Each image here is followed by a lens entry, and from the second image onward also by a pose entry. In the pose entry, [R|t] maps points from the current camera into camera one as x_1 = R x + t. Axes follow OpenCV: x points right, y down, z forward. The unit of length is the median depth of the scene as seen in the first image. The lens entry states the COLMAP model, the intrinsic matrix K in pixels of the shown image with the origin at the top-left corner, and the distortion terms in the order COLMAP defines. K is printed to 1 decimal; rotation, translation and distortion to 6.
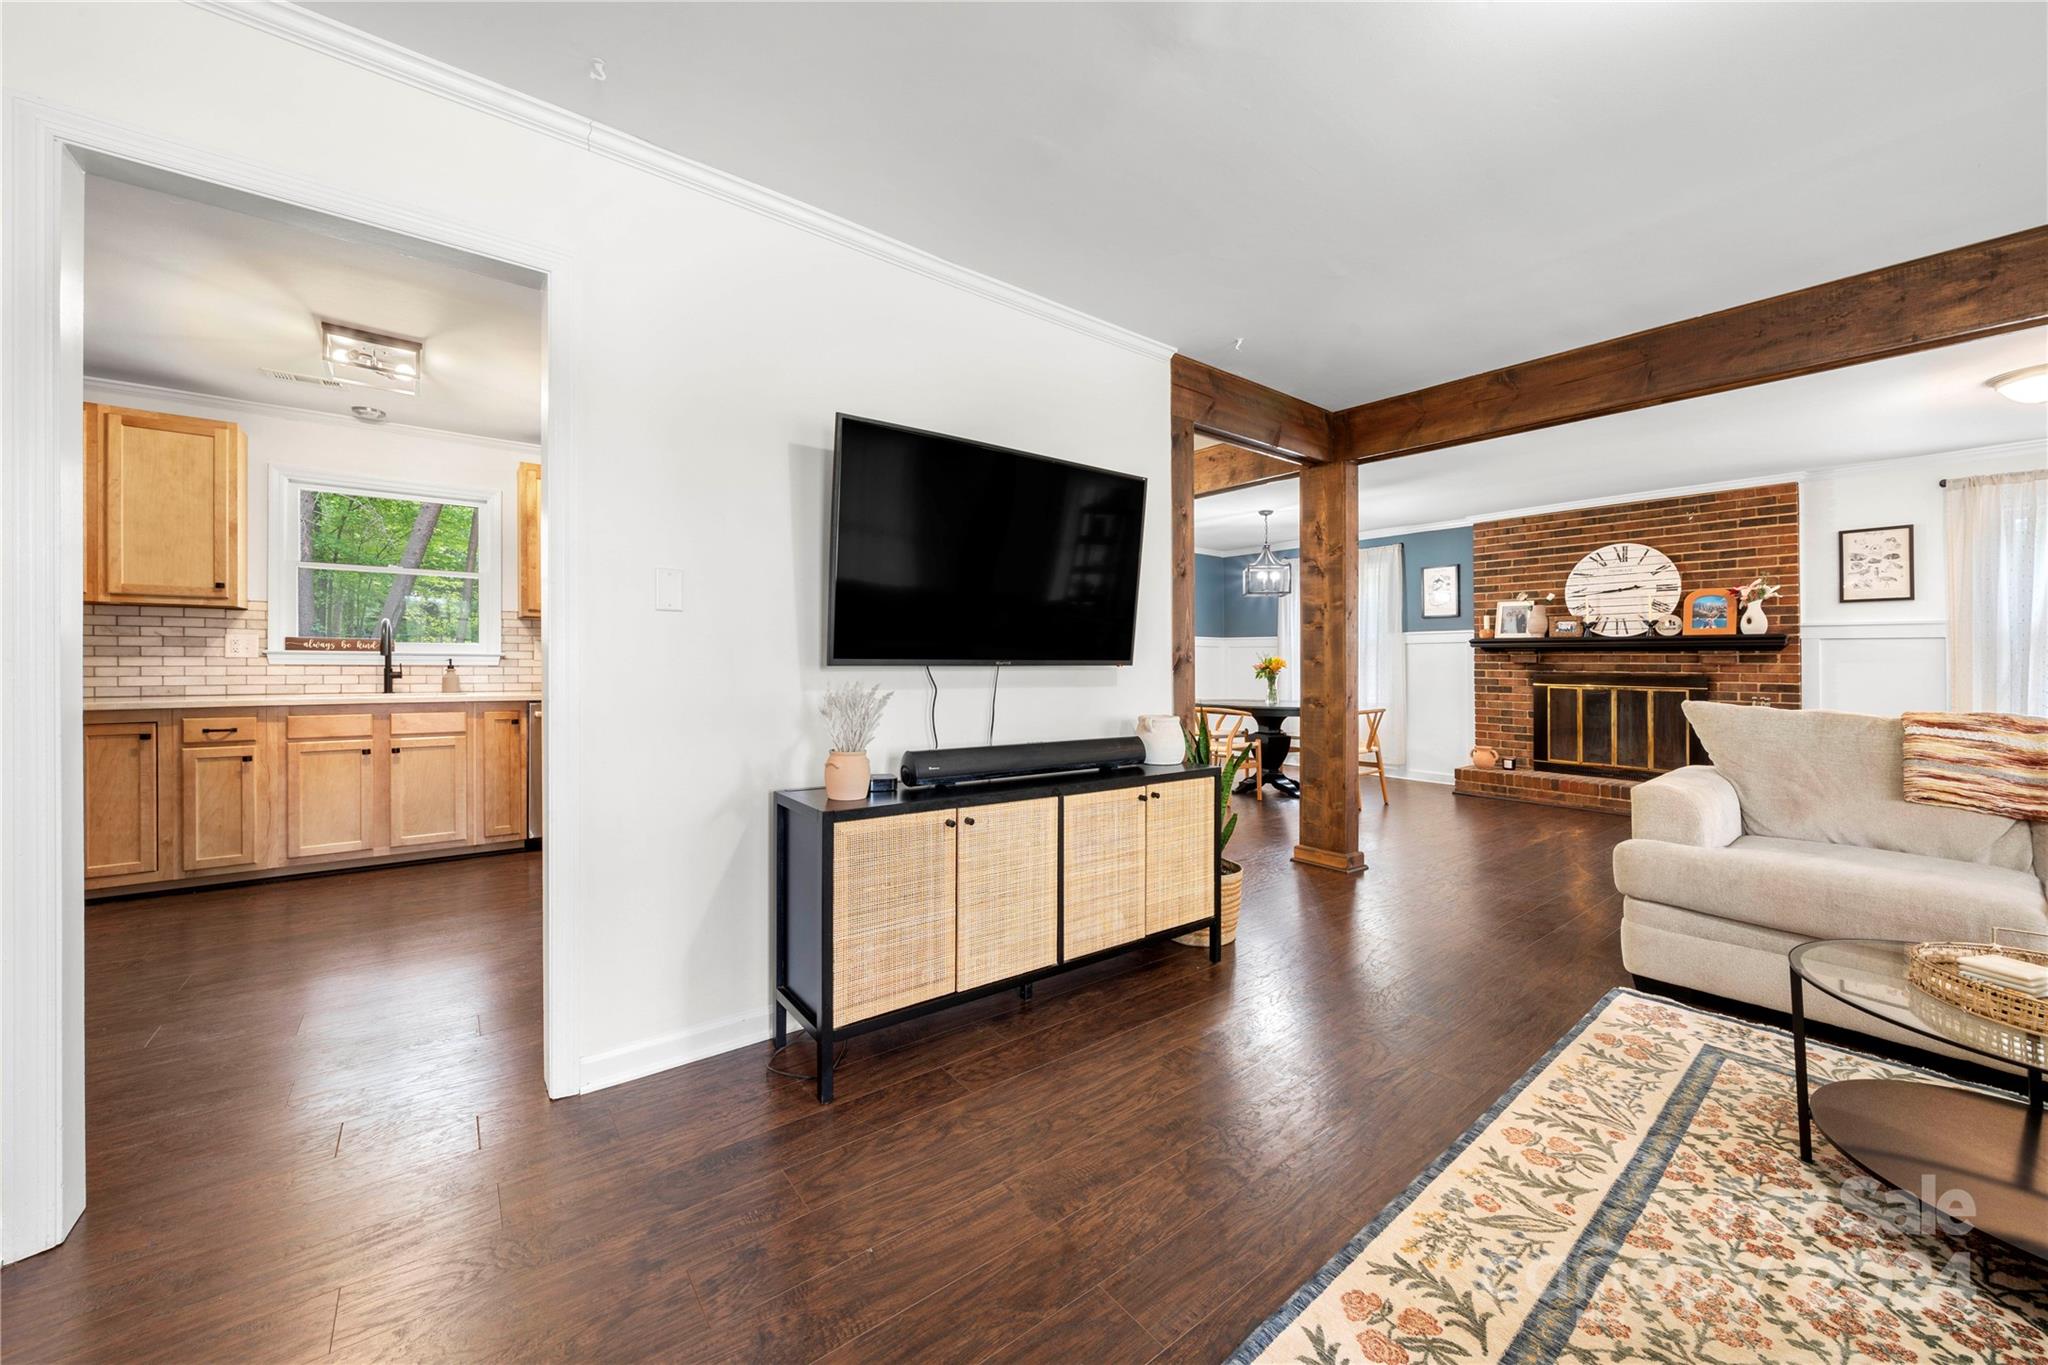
lens RADIAL K [[765.9, 0, 1019.9], [0, 765.9, 662.9], [0, 0, 1]] dist [-0.001603, -0.000398]
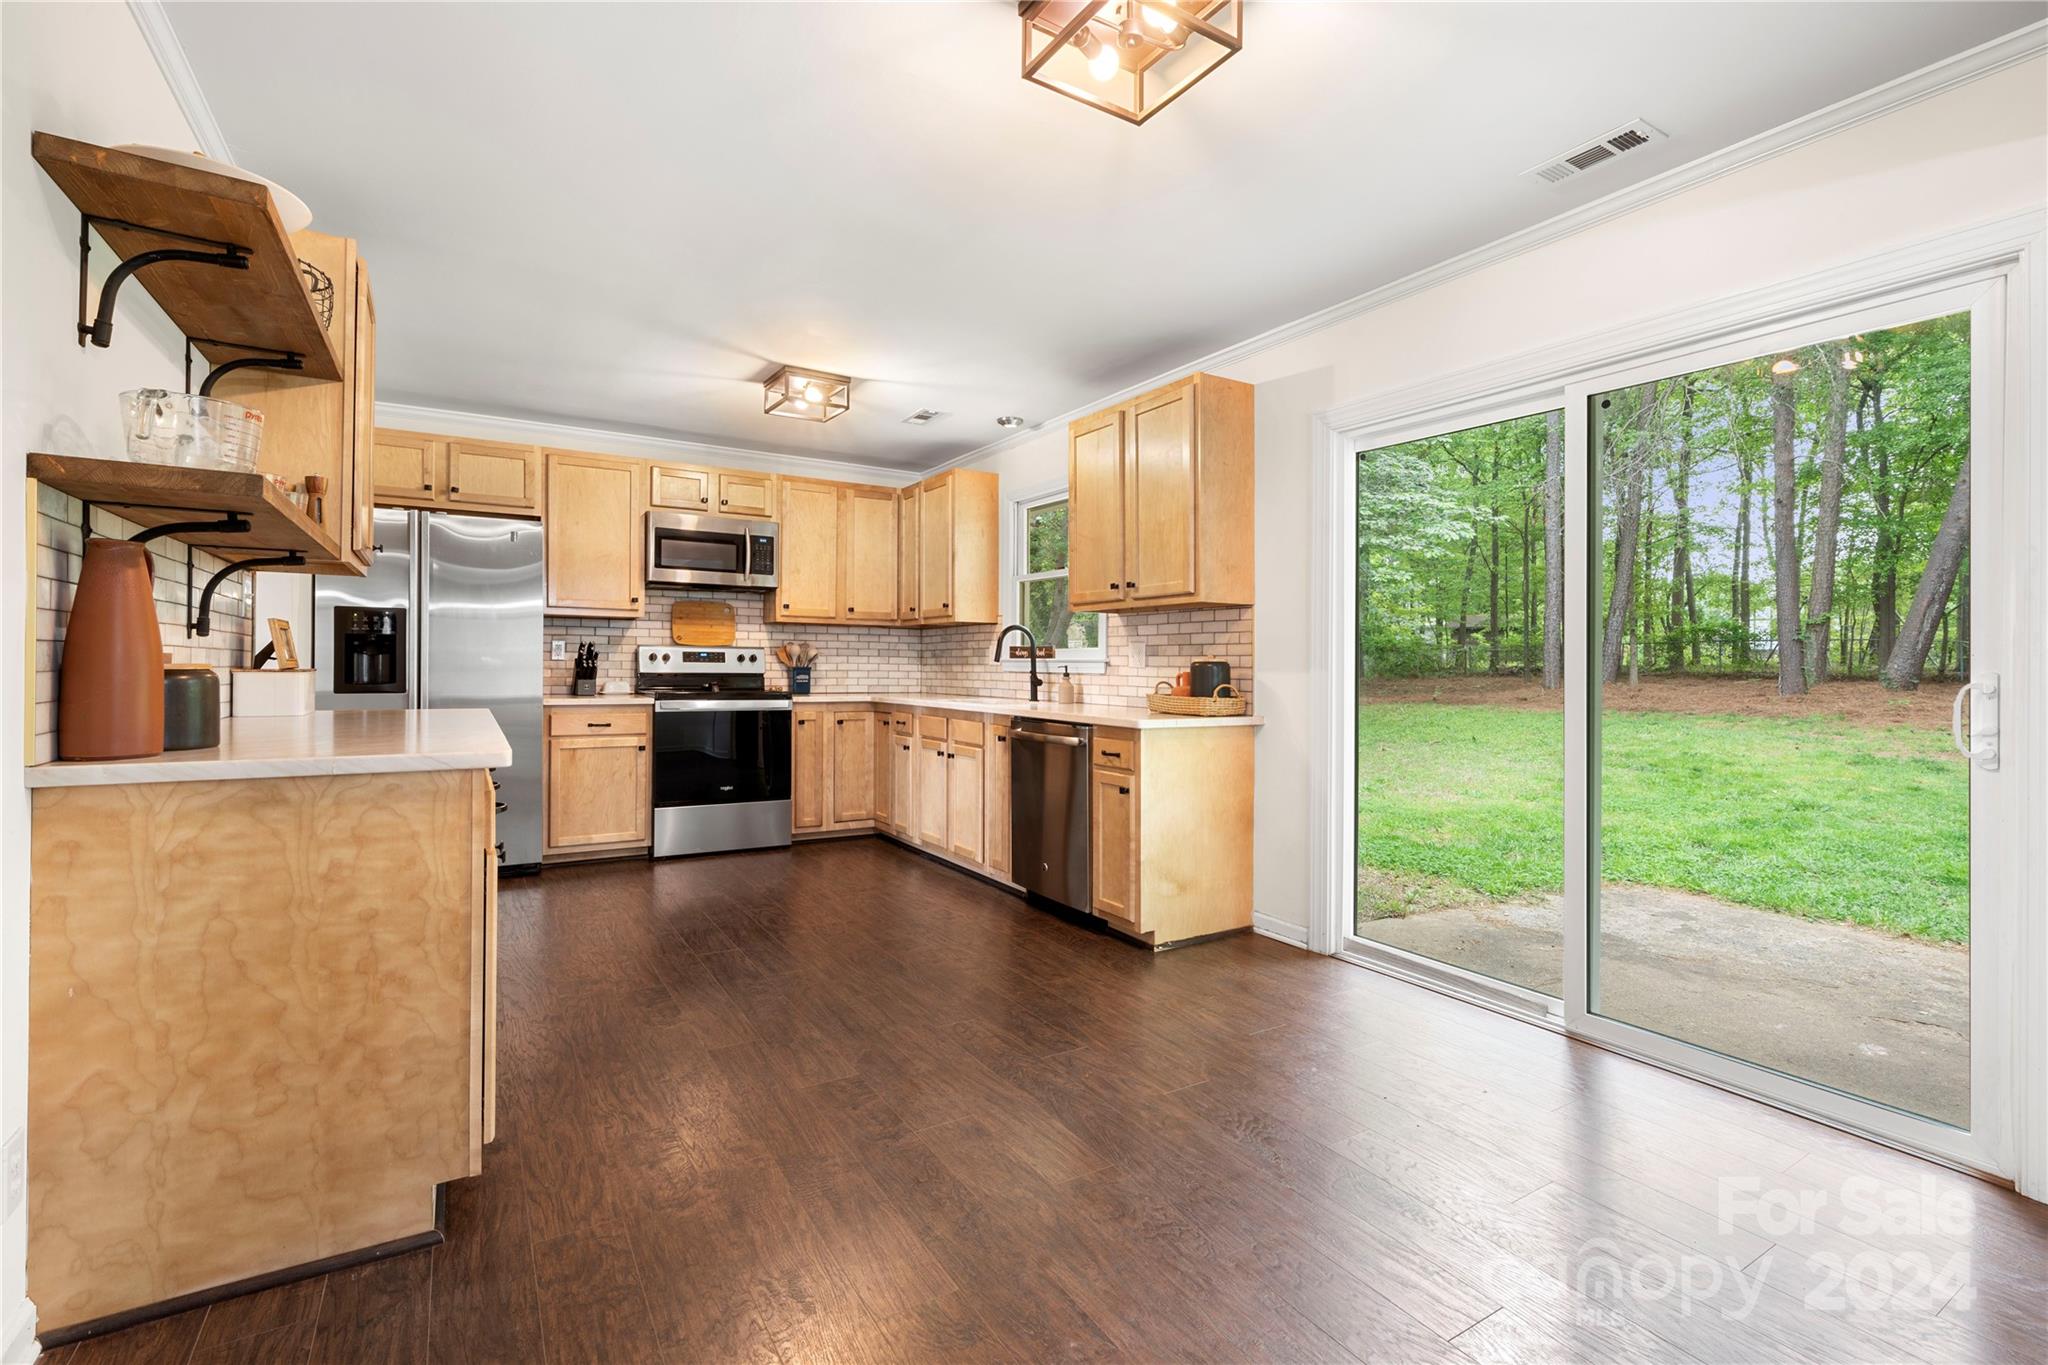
lens RADIAL K [[900.2, 0, 1015.9], [0, 900.2, 675.8], [0, 0, 1]] dist [0.001370, 0.000219]
pose [[-0.109094, 0.002605, -0.994028, 0.272355], [-0.012301, 0.999916, 0.003970, 0.002882], [0.993955, 0.012660, -0.109053, 0.937083]]
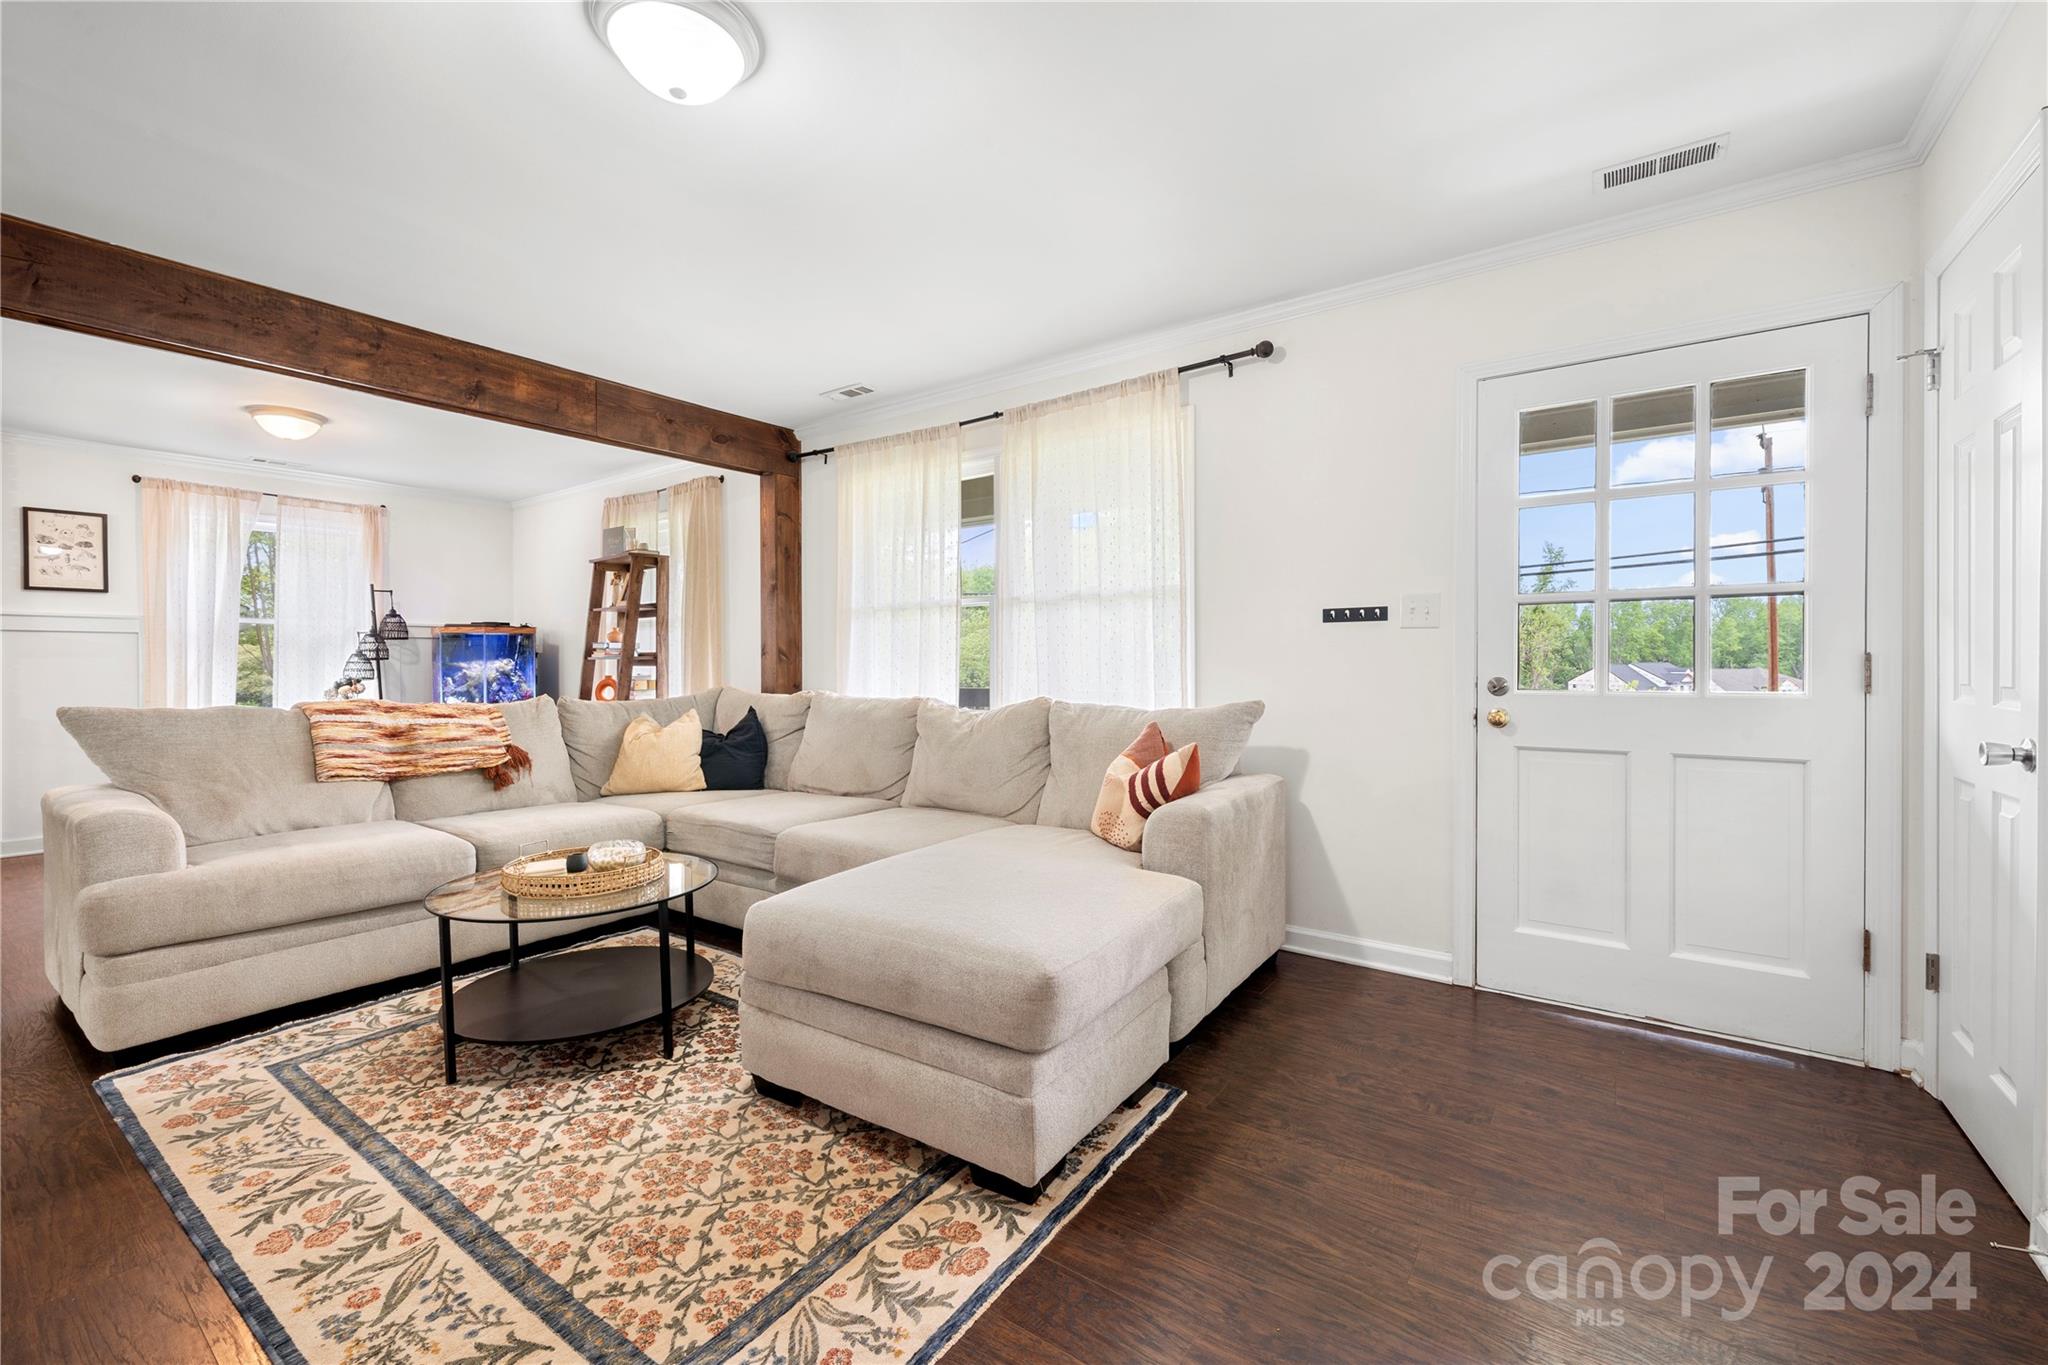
lens RADIAL K [[824.6, 0, 1027.4], [0, 824.6, 651.5], [0, 0, 1]] dist [0.001357, -0.000345]
pose [[-0.285008, 0.004478, 0.958515, -0.147135], [0.002205, 0.999990, -0.004016, -0.001442], [-0.958523, 0.000968, -0.285014, 0.170582]]
